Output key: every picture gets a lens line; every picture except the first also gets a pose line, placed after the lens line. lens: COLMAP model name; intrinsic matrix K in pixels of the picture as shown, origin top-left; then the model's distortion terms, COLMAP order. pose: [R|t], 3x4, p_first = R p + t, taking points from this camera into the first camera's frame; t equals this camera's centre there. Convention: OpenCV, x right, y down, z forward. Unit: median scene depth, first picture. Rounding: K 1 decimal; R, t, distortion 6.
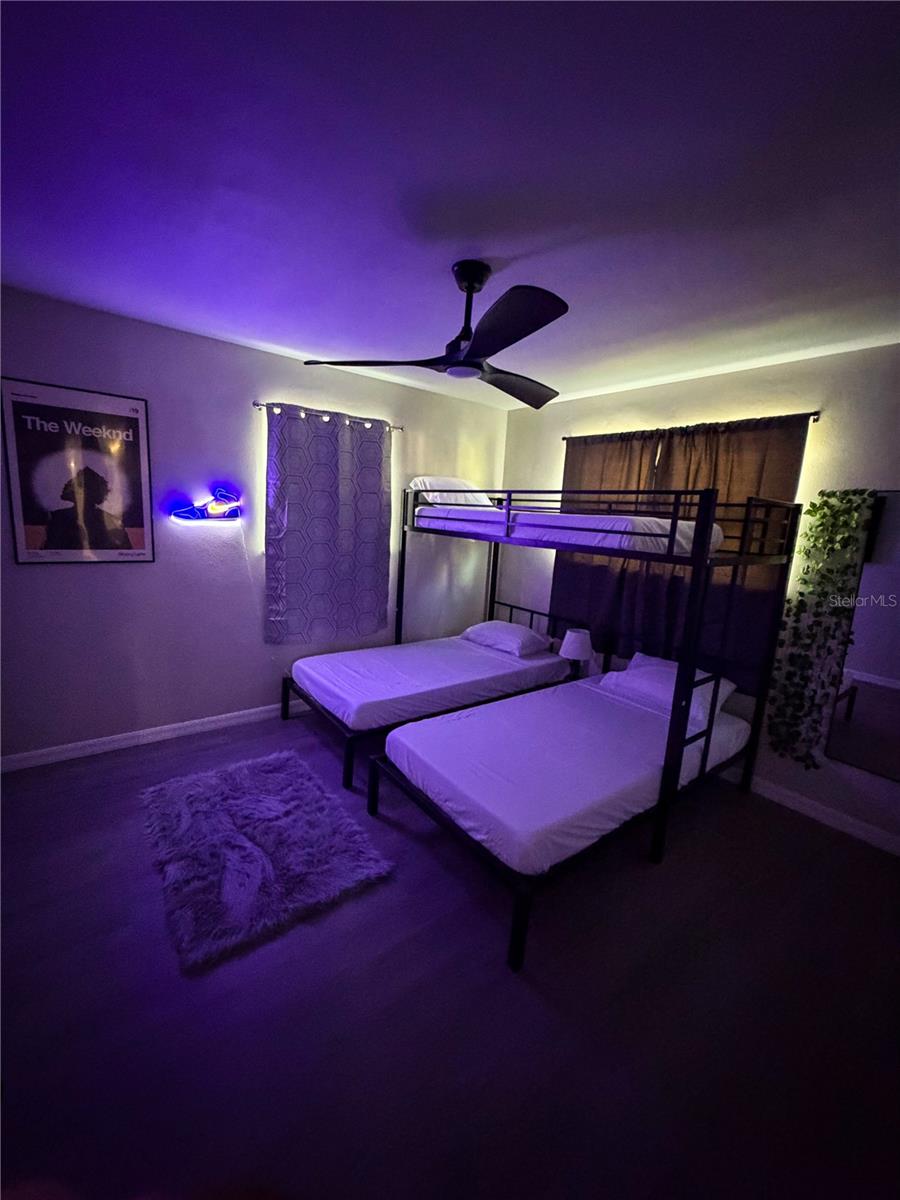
lens RADIAL K [[480.2, 0, 450.0], [0, 480.2, 600.0], [0, 0, 1]] dist [0.001002, 0.000094]
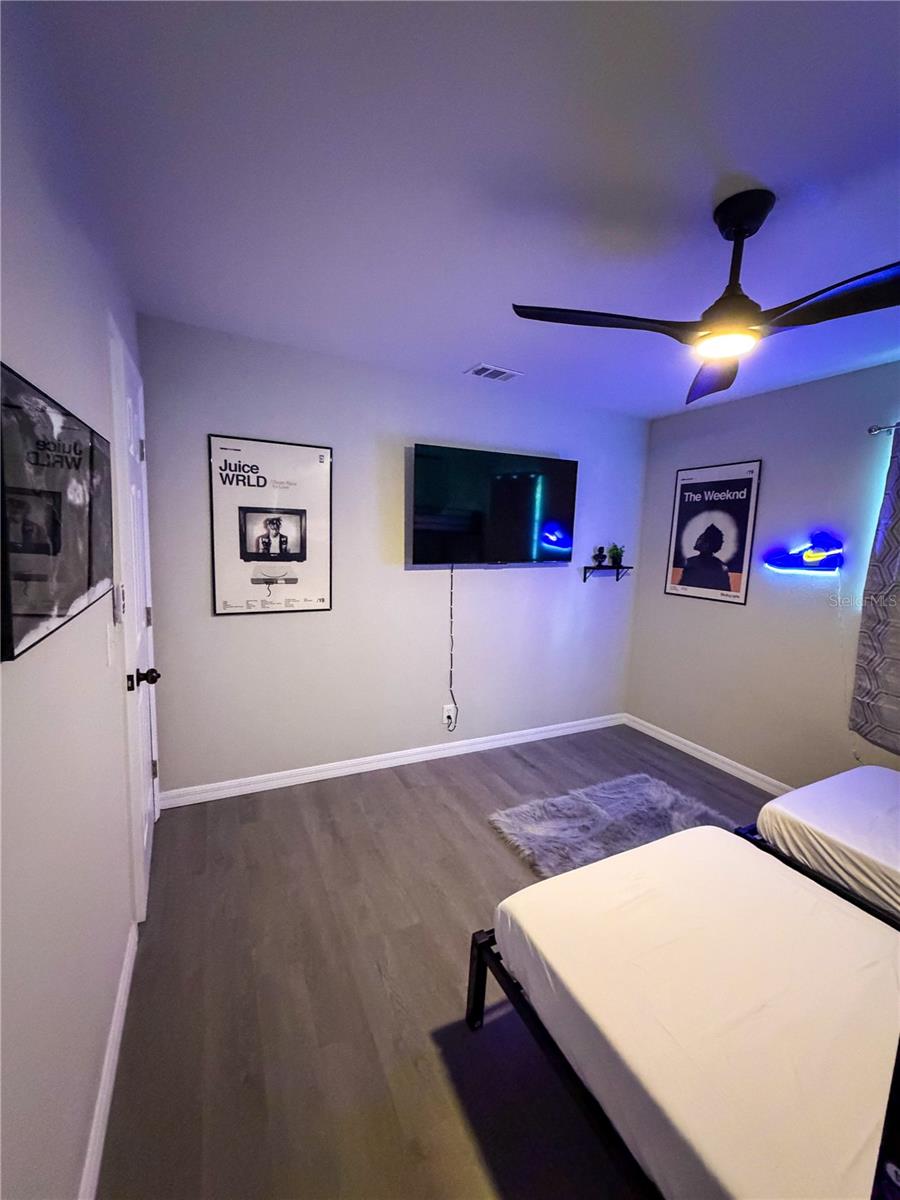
lens RADIAL K [[480.2, 0, 450.0], [0, 480.2, 600.0], [0, 0, 1]] dist [0.001002, 0.000094]
pose [[-0.186466, 0.066342, -0.980219, 0.583709], [-0.220944, 0.969329, 0.107635, -0.060331], [0.957295, 0.236644, -0.166089, 0.546719]]
